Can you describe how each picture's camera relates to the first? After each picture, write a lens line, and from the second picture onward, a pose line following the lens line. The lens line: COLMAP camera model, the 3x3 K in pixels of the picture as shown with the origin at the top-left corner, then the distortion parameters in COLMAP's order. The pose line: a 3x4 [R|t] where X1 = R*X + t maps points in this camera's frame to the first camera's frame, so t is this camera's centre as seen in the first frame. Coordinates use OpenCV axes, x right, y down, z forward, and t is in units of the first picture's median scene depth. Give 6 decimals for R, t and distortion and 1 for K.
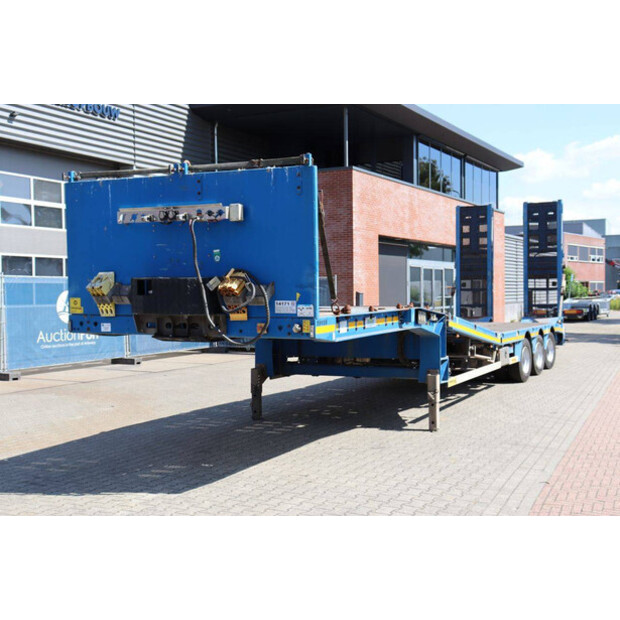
lens RADIAL K [[837.1, 0, 311.9], [0, 837.1, 306.9], [0, 0, 1]] dist [0.051555, 0.000000]
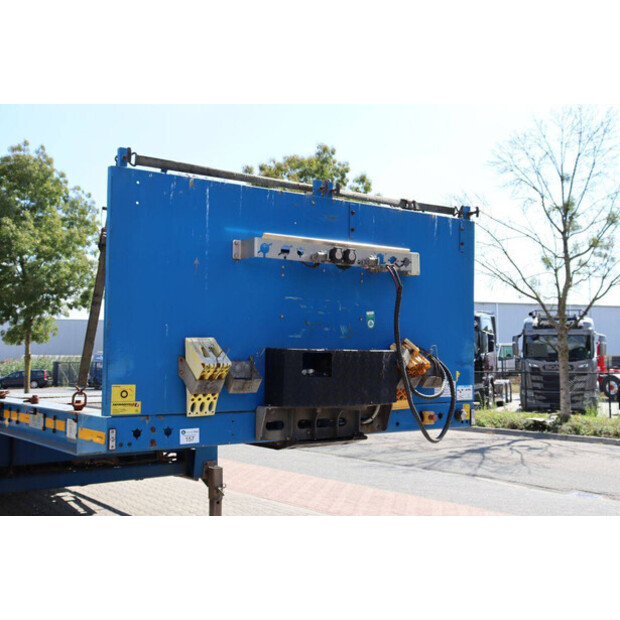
lens RADIAL K [[776.6, 0, 312.1], [0, 776.6, 314.9], [0, 0, 1]] dist [0.032116, 0.000000]
pose [[0.477265, 0.056331, 0.876952, -0.694247], [0.021409, 0.996902, -0.075688, -0.015802], [-0.878499, 0.054898, 0.474580, 0.706525]]
